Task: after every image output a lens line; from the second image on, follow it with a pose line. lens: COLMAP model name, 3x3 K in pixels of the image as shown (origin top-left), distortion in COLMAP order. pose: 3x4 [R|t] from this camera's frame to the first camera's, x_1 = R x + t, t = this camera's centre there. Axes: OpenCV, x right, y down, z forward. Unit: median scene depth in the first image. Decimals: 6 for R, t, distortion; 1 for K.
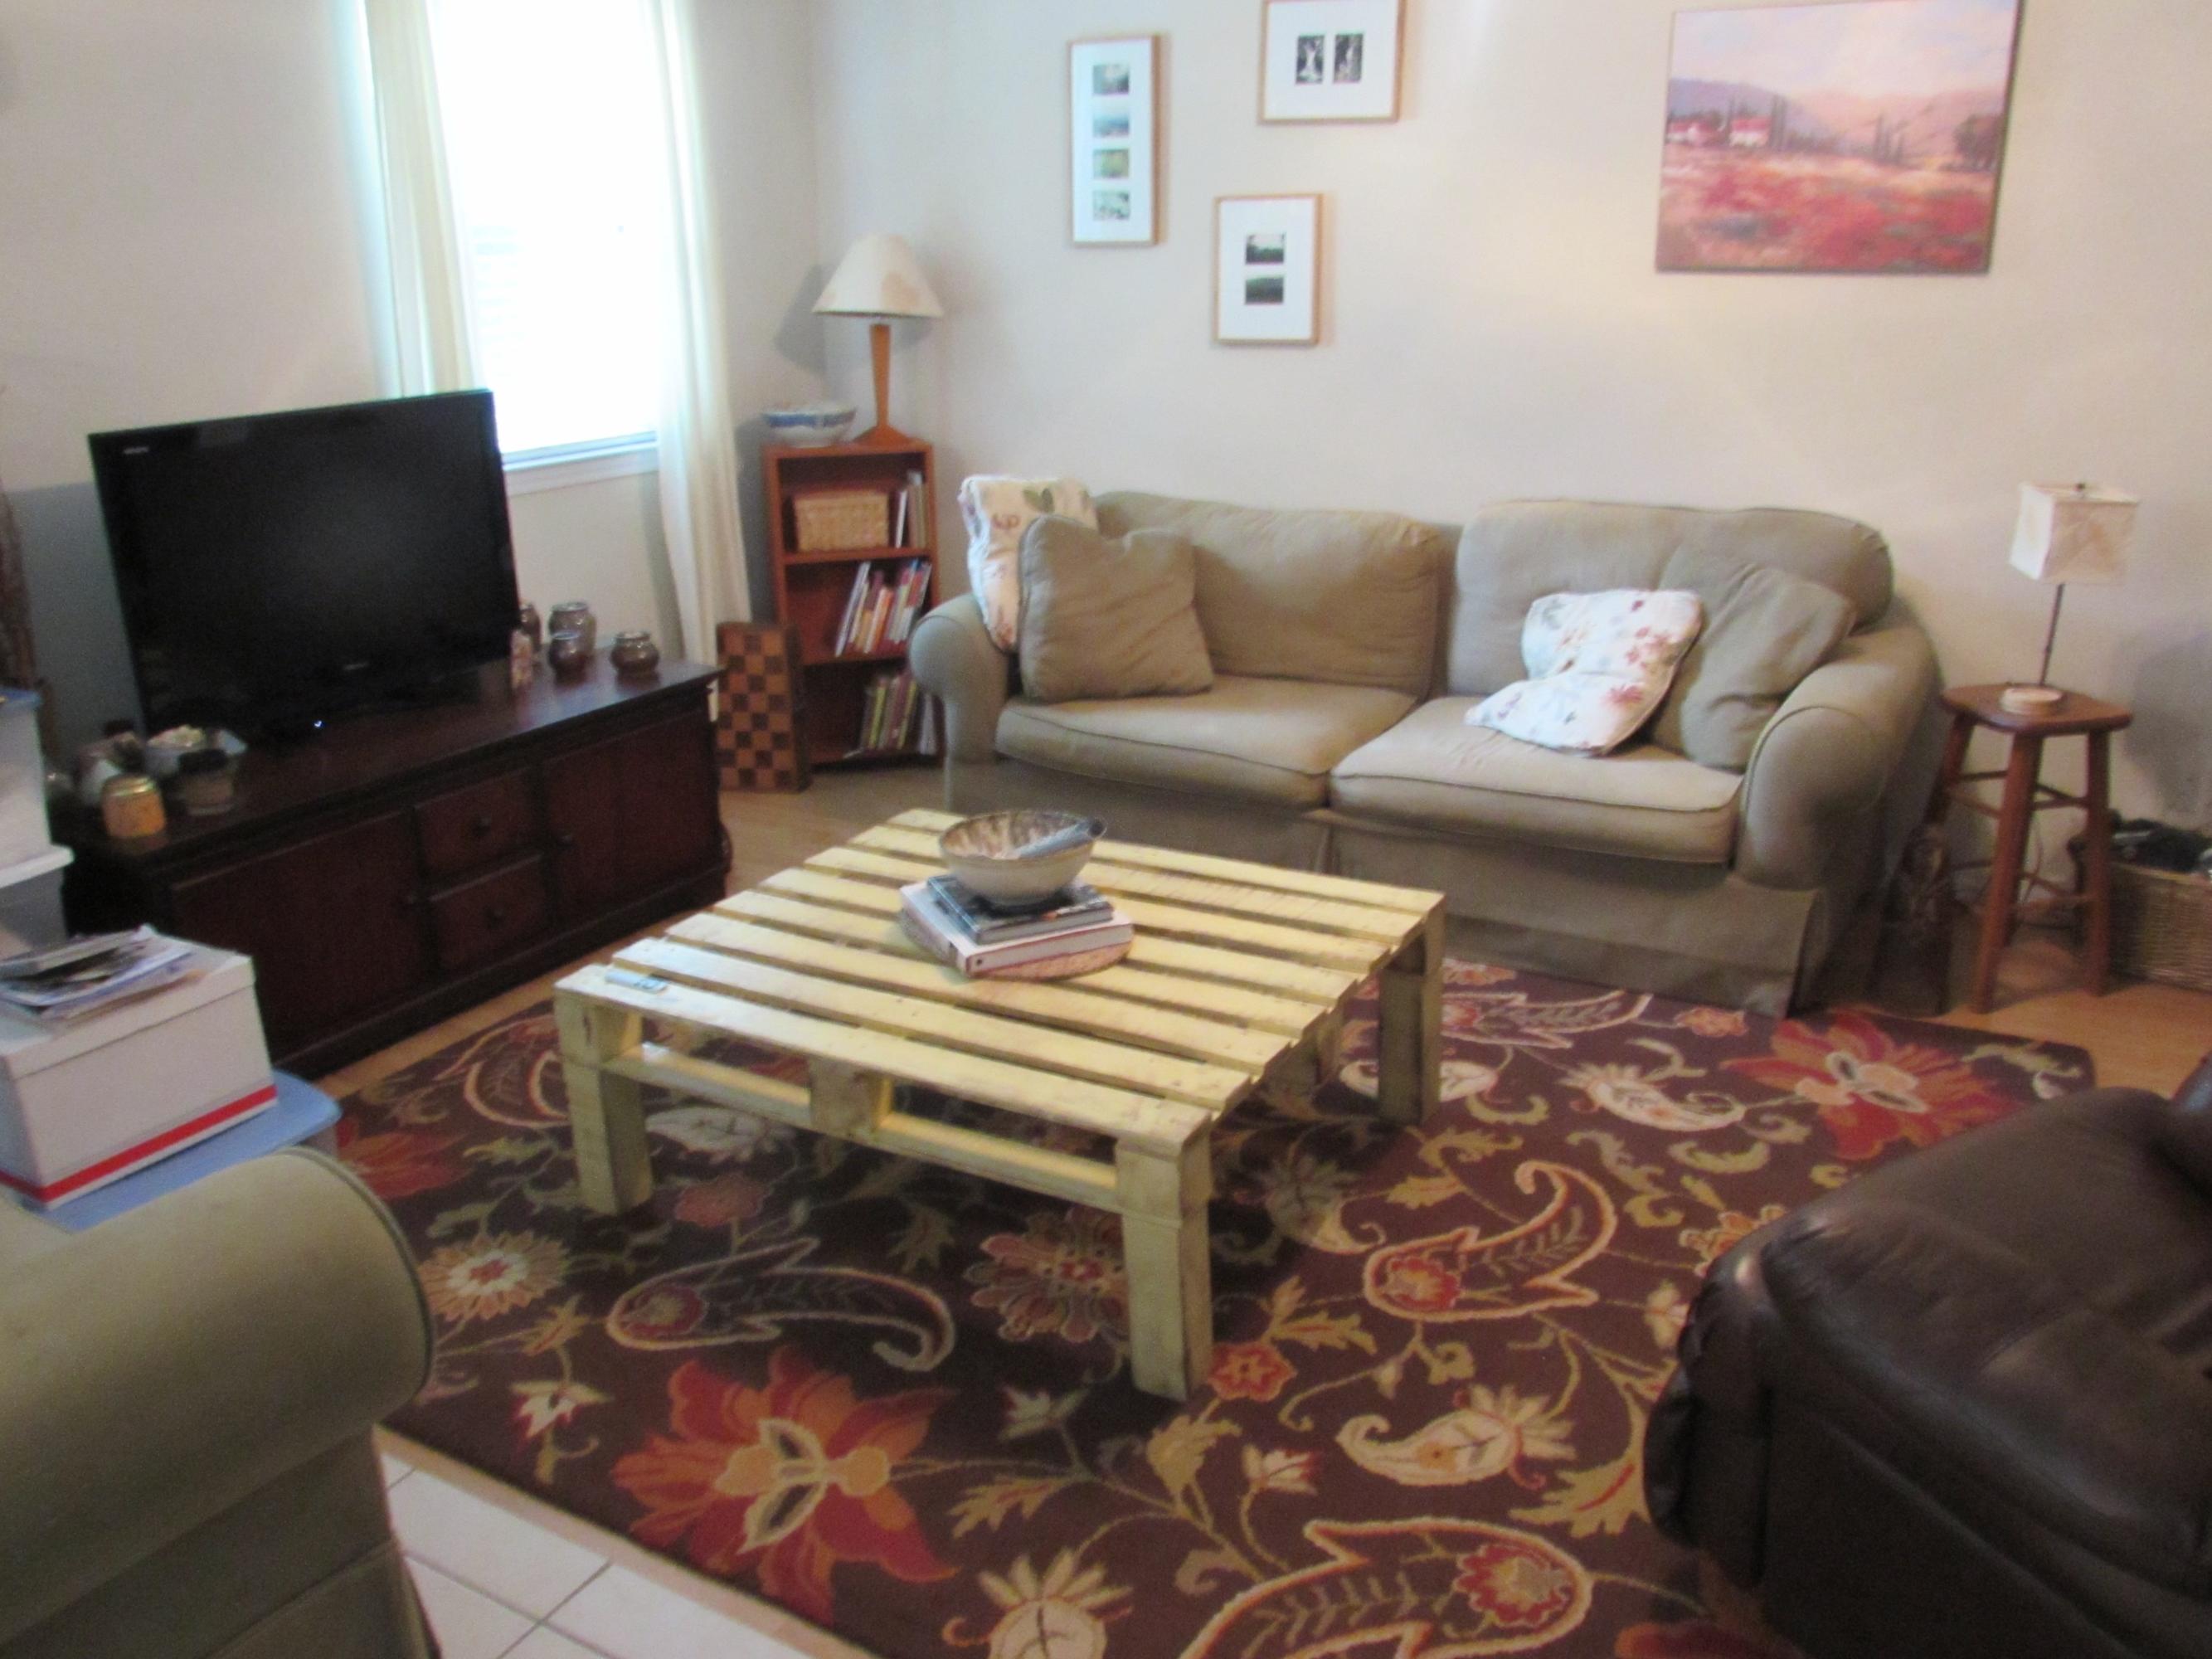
lens RADIAL K [[1767.8, 0, 1091.5], [0, 1767.8, 825.9], [0, 0, 1]] dist [-0.051387, 0.014986]
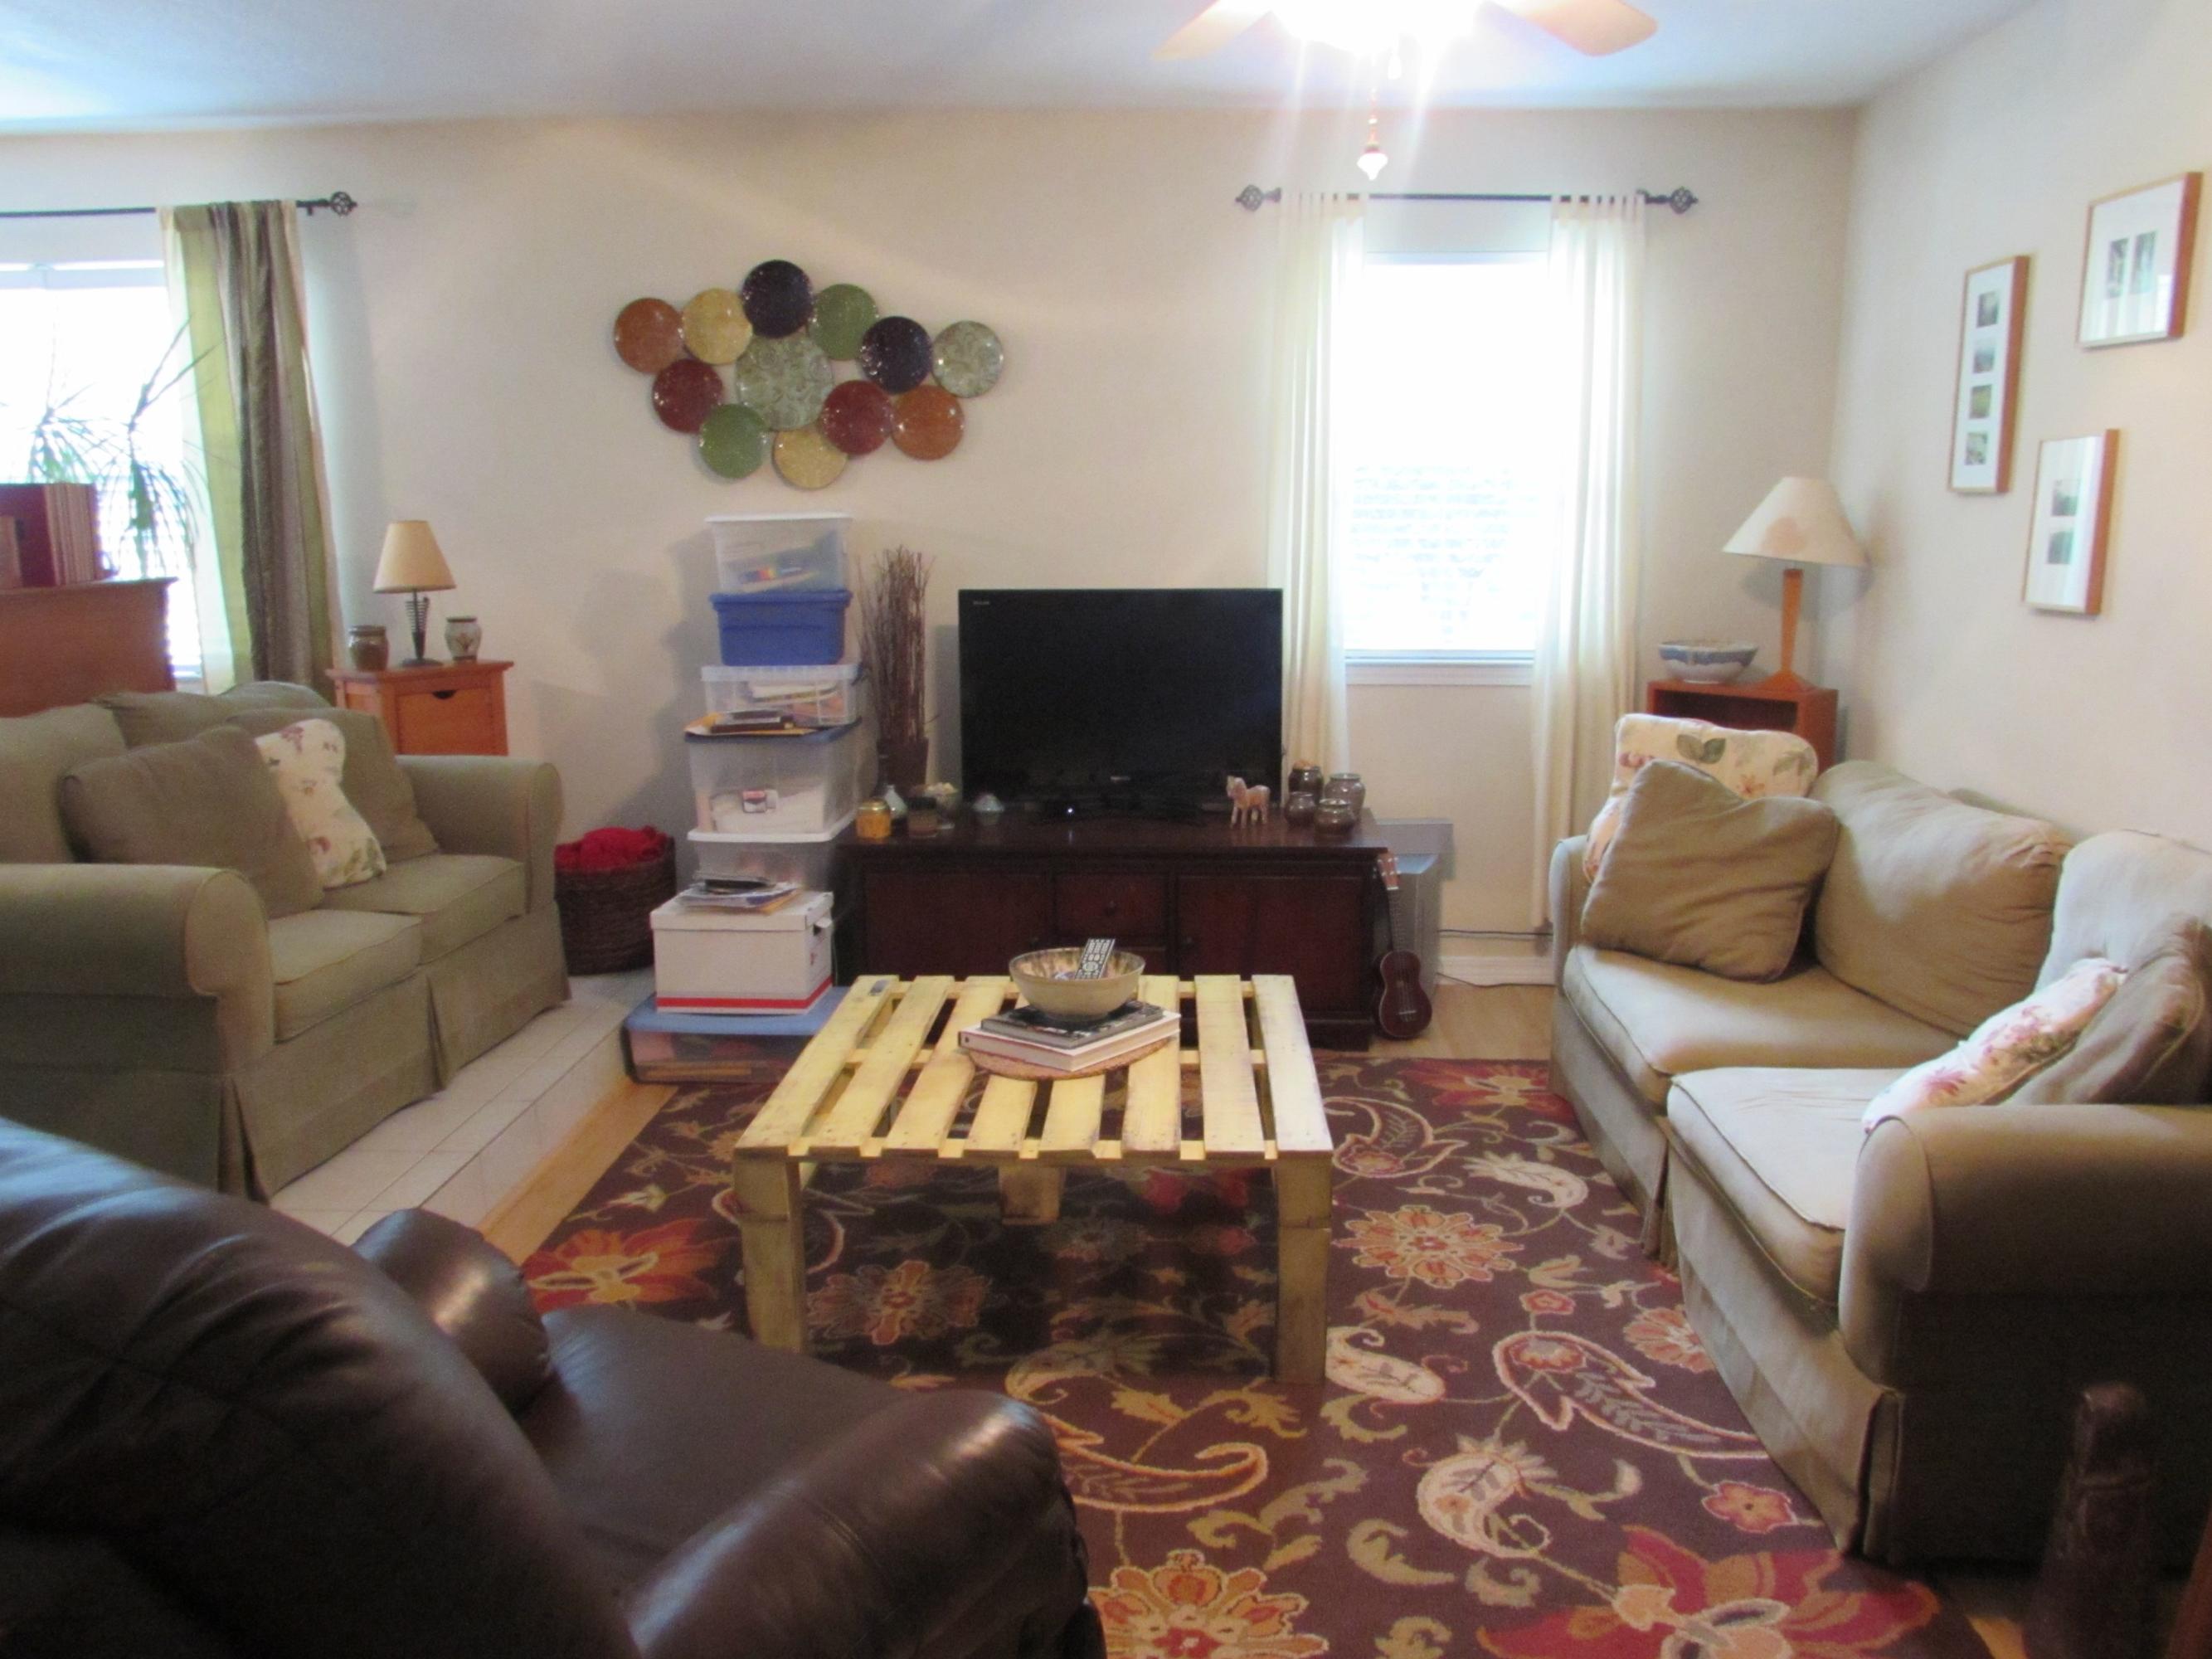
lens RADIAL K [[1773.1, 0, 1148.9], [0, 1773.1, 827.8], [0, 0, 1]] dist [-0.056395, 0.017848]
pose [[0.477267, 0.173603, -0.861439, 0.931201], [-0.289415, 0.956654, 0.032446, -0.126475], [0.829732, 0.233828, 0.506823, 0.404919]]
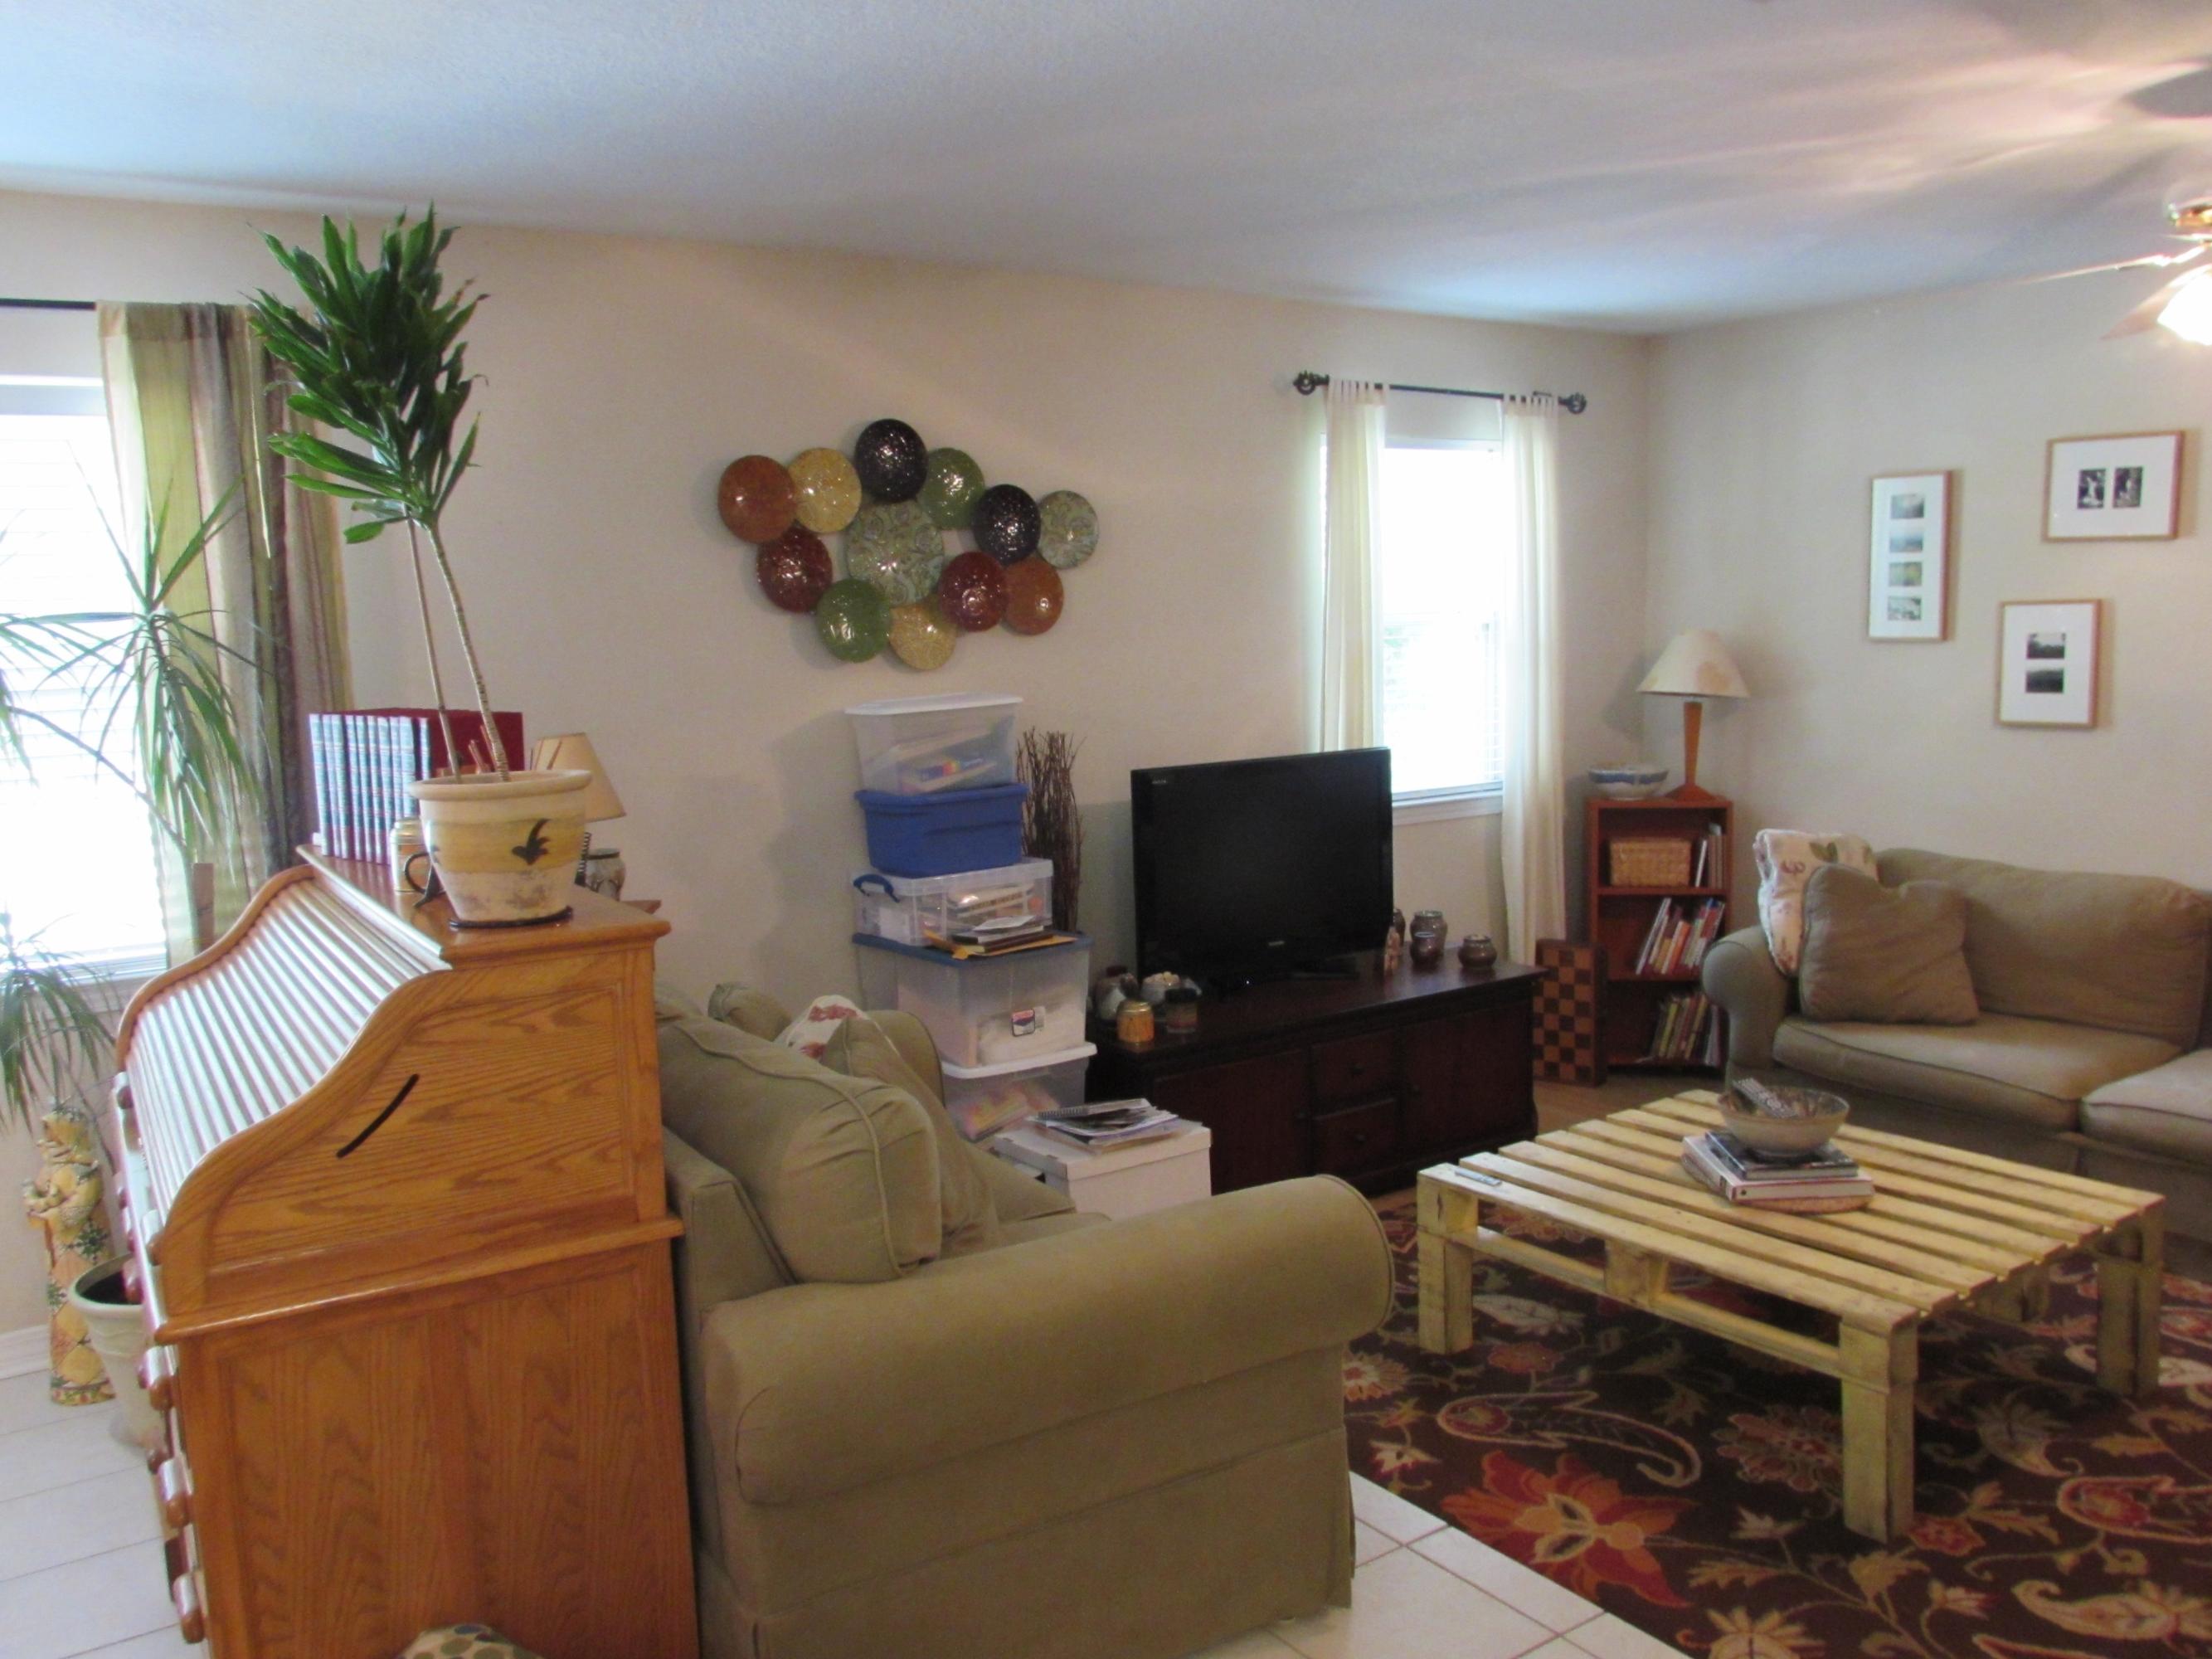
lens RADIAL K [[1767.8, 0, 1091.5], [0, 1767.8, 825.9], [0, 0, 1]] dist [-0.051387, 0.014986]
pose [[0.904250, 0.044156, -0.424714, 0.035104], [-0.125497, 0.978193, -0.165494, 0.078351], [0.408145, 0.202949, 0.890073, -0.360316]]
